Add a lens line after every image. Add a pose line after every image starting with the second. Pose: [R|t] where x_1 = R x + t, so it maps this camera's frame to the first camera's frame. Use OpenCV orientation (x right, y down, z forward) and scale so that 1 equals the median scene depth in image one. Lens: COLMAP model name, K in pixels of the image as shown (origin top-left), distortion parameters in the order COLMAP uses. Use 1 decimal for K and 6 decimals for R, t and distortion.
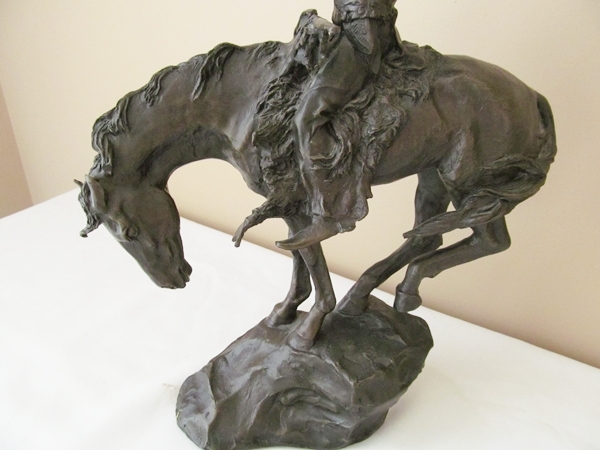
lens RADIAL K [[505.8, 0, 299.5], [0, 505.8, 226.8], [0, 0, 1]] dist [-0.072512, 0.010063]
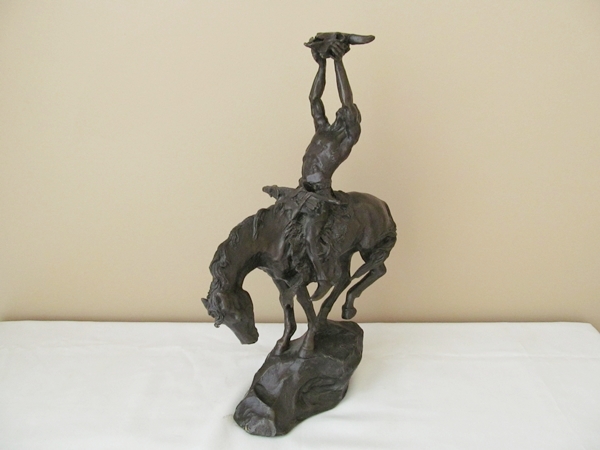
lens RADIAL K [[505.8, 0, 299.2], [0, 505.8, 224.2], [0, 0, 1]] dist [-0.072512, 0.010063]
pose [[0.835437, -0.209941, 0.507907, -1.009254], [0.268371, 0.962326, -0.043662, -0.174668], [-0.479605, 0.172785, 0.860305, -0.745486]]
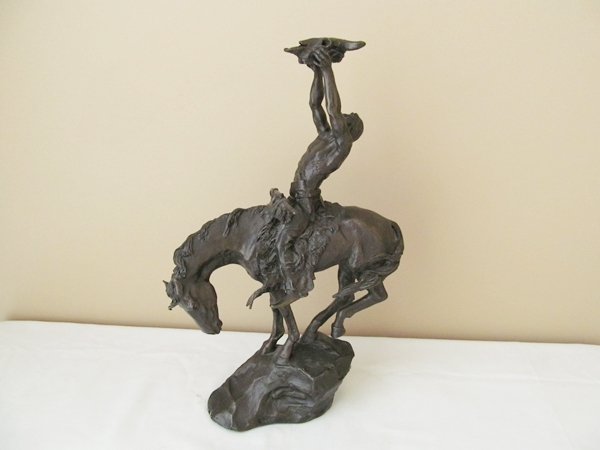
lens RADIAL K [[505.8, 0, 301.2], [0, 505.8, 224.1], [0, 0, 1]] dist [-0.072512, 0.010063]
pose [[0.990363, -0.057312, 0.126083, -0.153014], [0.072790, 0.989882, -0.121797, -0.033169], [-0.117827, 0.129801, 0.984514, -1.004555]]
